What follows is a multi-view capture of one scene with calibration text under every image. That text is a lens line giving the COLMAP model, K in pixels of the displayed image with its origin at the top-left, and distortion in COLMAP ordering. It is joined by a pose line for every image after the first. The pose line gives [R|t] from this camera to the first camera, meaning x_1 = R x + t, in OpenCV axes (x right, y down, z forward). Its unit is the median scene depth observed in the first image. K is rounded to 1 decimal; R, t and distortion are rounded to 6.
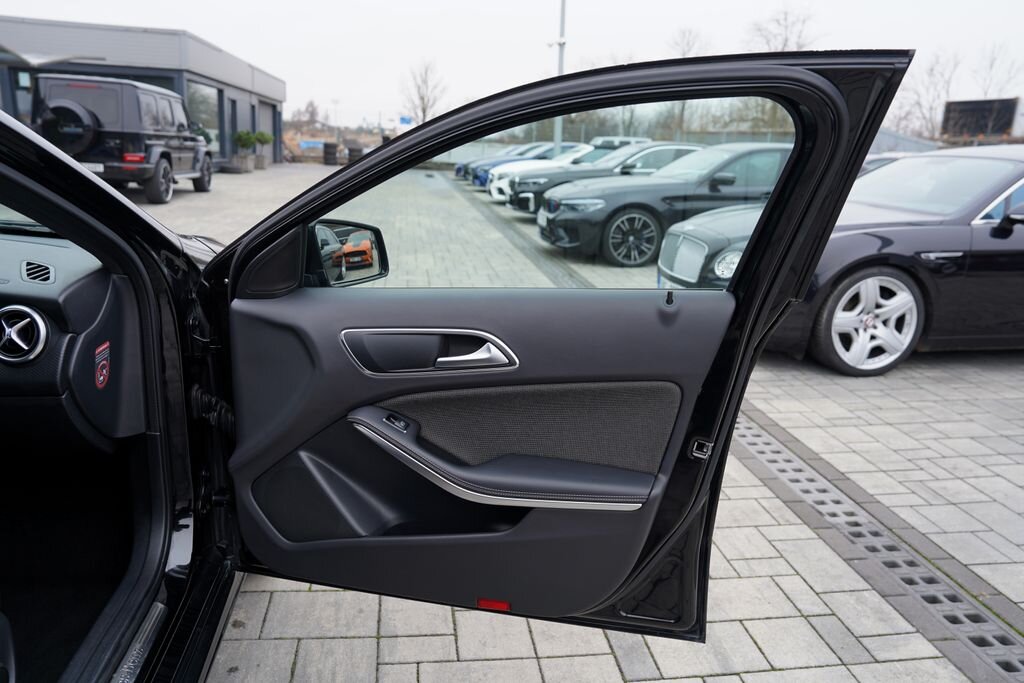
lens RADIAL K [[699.7, 0, 510.0], [0, 699.7, 339.2], [0, 0, 1]] dist [-0.090231, 0.058122]
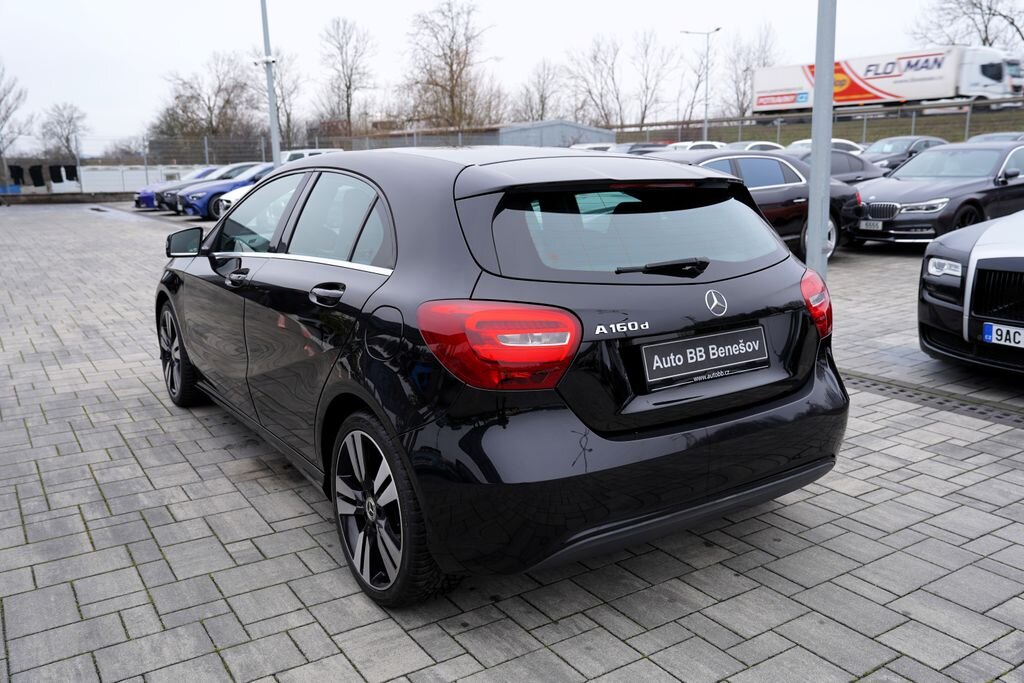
lens RADIAL K [[849.1, 0, 514.8], [0, 849.1, 333.7], [0, 0, 1]] dist [-0.032351, 0.046662]
pose [[0.904266, -0.148447, 0.400333, -0.212300], [0.171710, 0.984887, -0.022650, 0.053563], [-0.390920, 0.089223, 0.916090, -0.286002]]
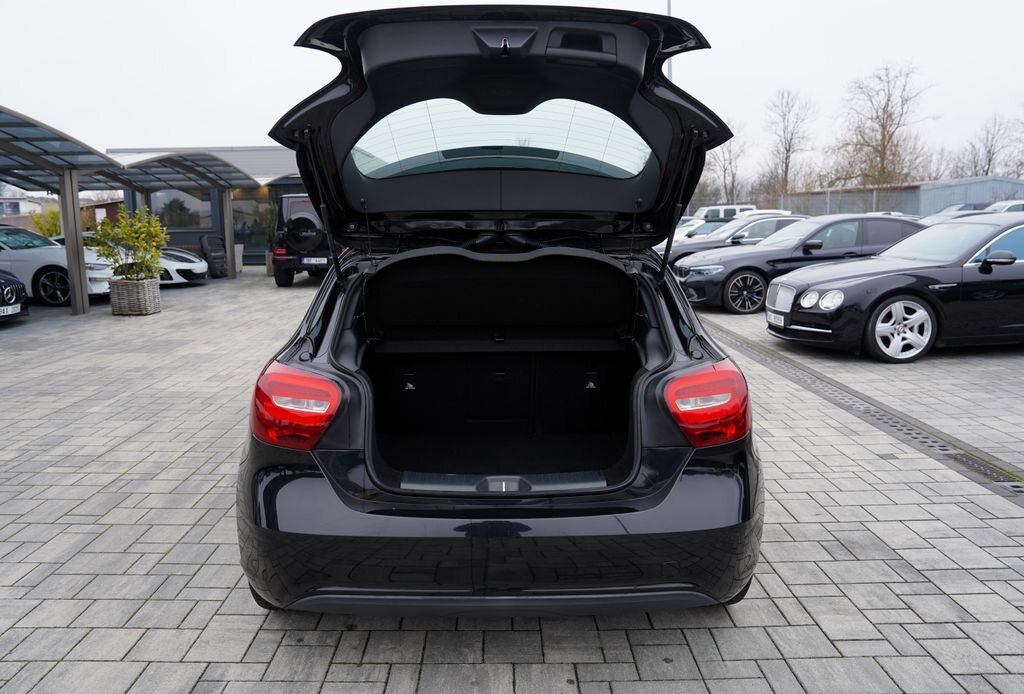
lens RADIAL K [[731.9, 0, 505.4], [0, 731.9, 345.8], [0, 0, 1]] dist [-0.090689, 0.068993]
pose [[0.988877, -0.040779, -0.143034, -0.057103], [0.026424, 0.994549, -0.100864, 0.056367], [0.146368, 0.095962, 0.984565, -0.284081]]
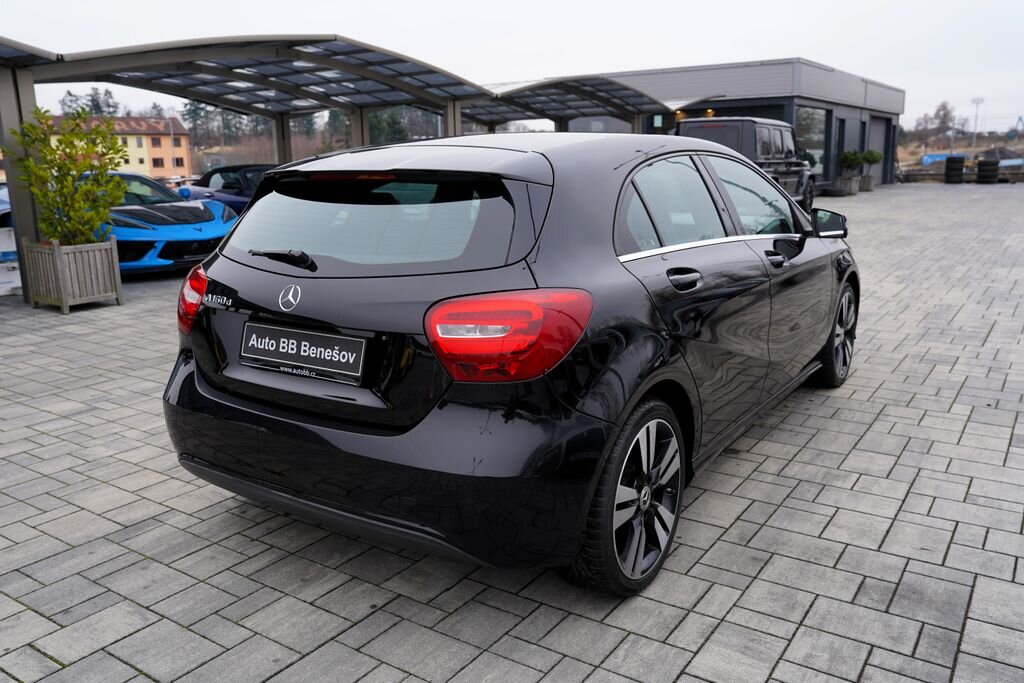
lens RADIAL K [[829.0, 0, 507.4], [0, 829.0, 336.1], [0, 0, 1]] dist [-0.052732, 0.079020]
pose [[0.732000, 0.068435, -0.677858, 0.093116], [-0.115599, 0.992992, -0.024582, 0.057995], [0.671426, 0.096354, 0.734781, -0.225528]]
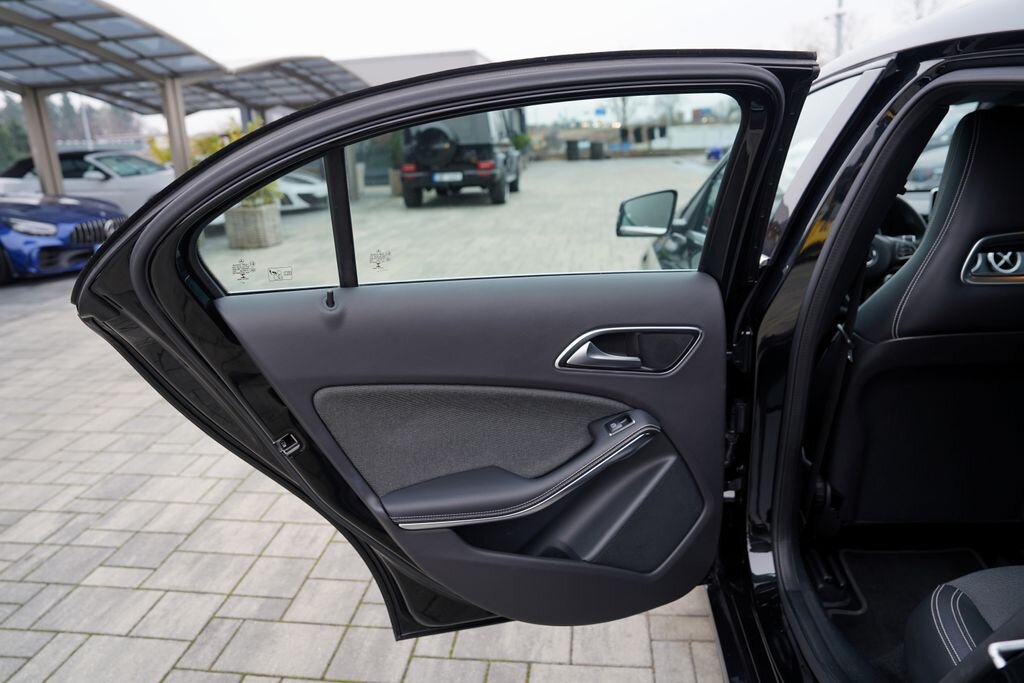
lens RADIAL K [[699.7, 0, 510.9], [0, 699.7, 340.0], [0, 0, 1]] dist [-0.090231, 0.058122]
pose [[0.959916, -0.030548, -0.278617, -0.175448], [0.034537, 0.999359, 0.009418, 0.016207], [0.278151, -0.018663, 0.960356, -0.106529]]
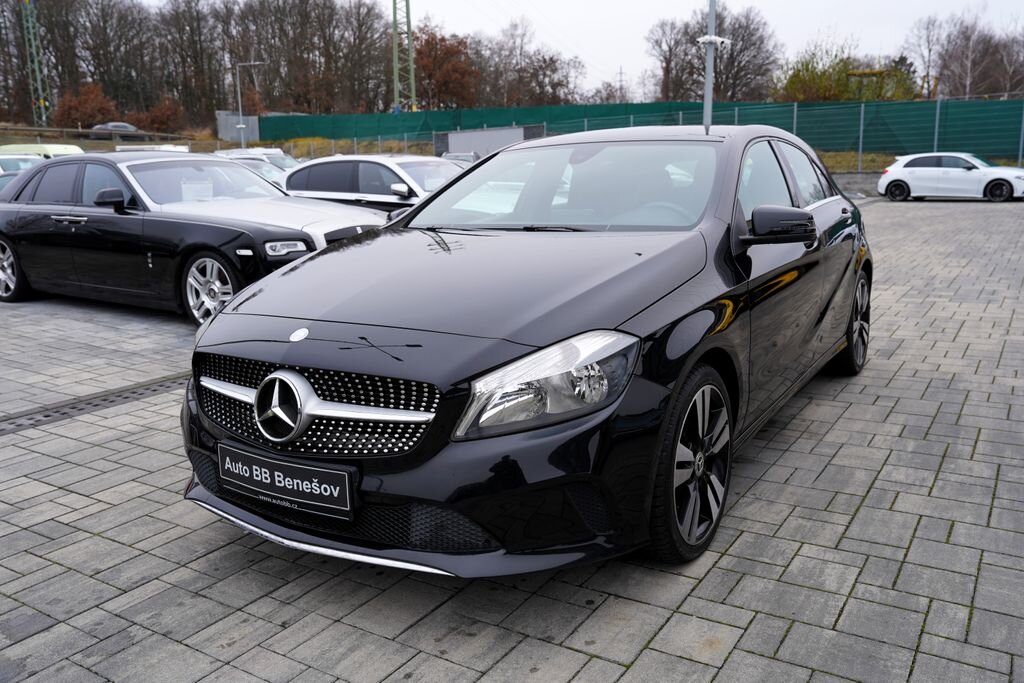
lens RADIAL K [[829.0, 0, 523.9], [0, 829.0, 337.0], [0, 0, 1]] dist [-0.052732, 0.079020]
pose [[-0.759579, -0.160900, 0.630199, -0.294642], [0.158137, 0.894158, 0.418896, -0.100580], [-0.630898, 0.417842, -0.653739, 0.304402]]
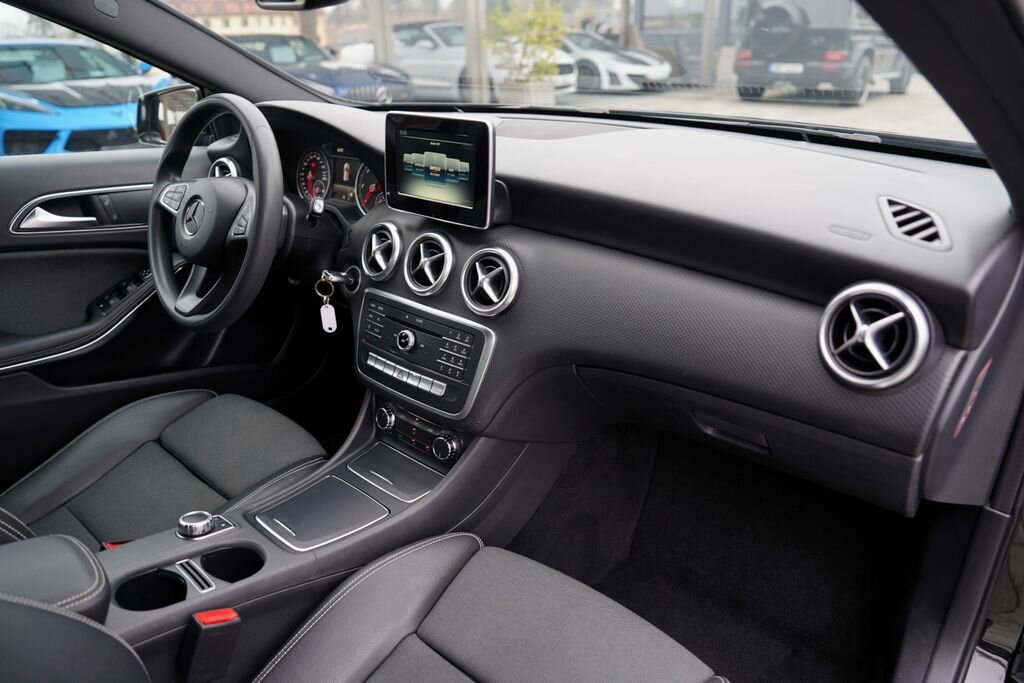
lens RADIAL K [[699.7, 0, 506.4], [0, 699.7, 334.9], [0, 0, 1]] dist [-0.090231, 0.058122]
pose [[0.629113, 0.235550, -0.740765, -0.045754], [-0.140664, 0.971746, 0.189535, -0.006528], [0.764481, -0.015040, 0.644471, 0.037797]]
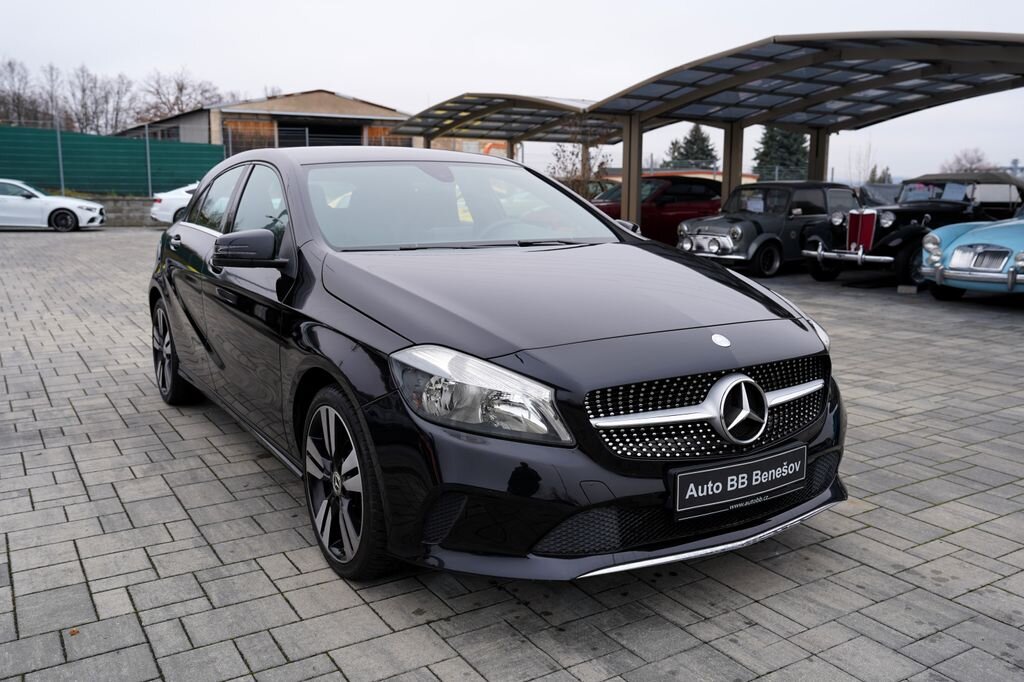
lens RADIAL K [[873.2, 0, 509.9], [0, 873.2, 336.6], [0, 0, 1]] dist [-0.031879, 0.074781]
pose [[-0.916295, 0.003520, -0.400488, -0.007322], [-0.160740, 0.912659, 0.375787, -0.099875], [0.366832, 0.408707, -0.835699, 0.366143]]
